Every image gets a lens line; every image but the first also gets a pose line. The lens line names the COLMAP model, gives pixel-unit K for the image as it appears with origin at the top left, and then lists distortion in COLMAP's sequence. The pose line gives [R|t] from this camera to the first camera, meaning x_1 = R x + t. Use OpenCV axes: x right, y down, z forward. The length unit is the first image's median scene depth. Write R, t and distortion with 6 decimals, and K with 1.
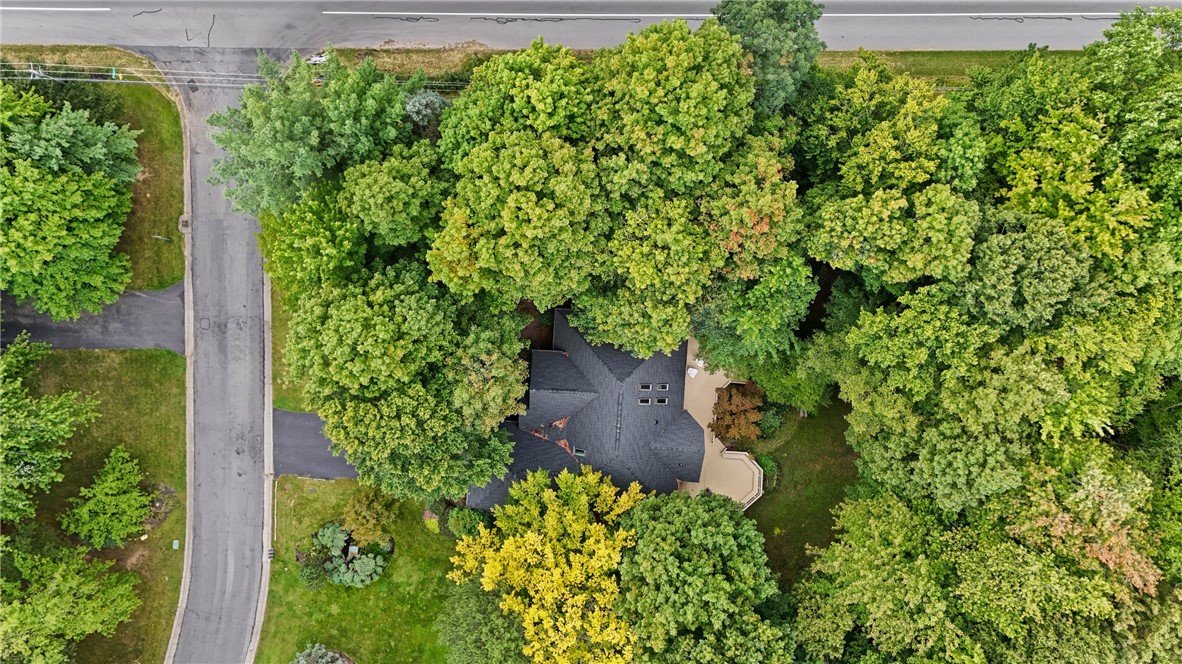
lens RADIAL K [[761.2, 0, 564.2], [0, 761.2, 300.4], [0, 0, 1]] dist [0.153161, -0.084537]
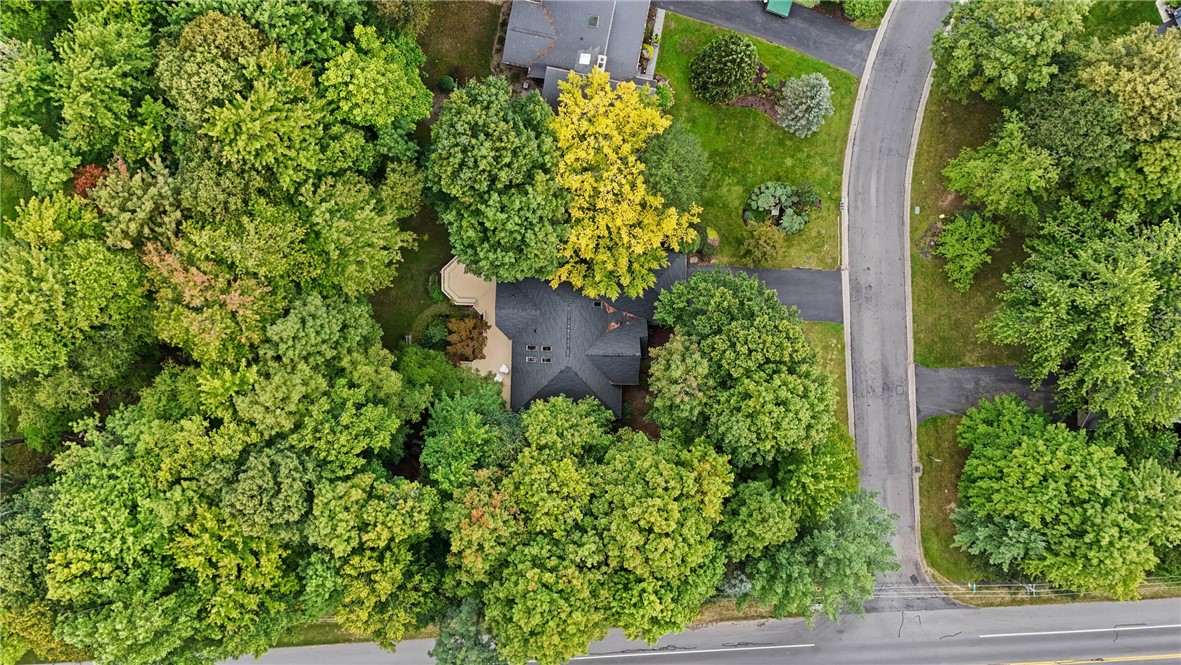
lens RADIAL K [[843.8, 0, 590.5], [0, 843.8, 332.5], [0, 0, 1]] dist [0.208333, -0.129437]
pose [[-0.996811, 0.042510, -0.067528, 0.143767], [-0.038863, -0.997761, -0.054427, 0.262829], [-0.069691, -0.051629, 0.996232, -0.398579]]
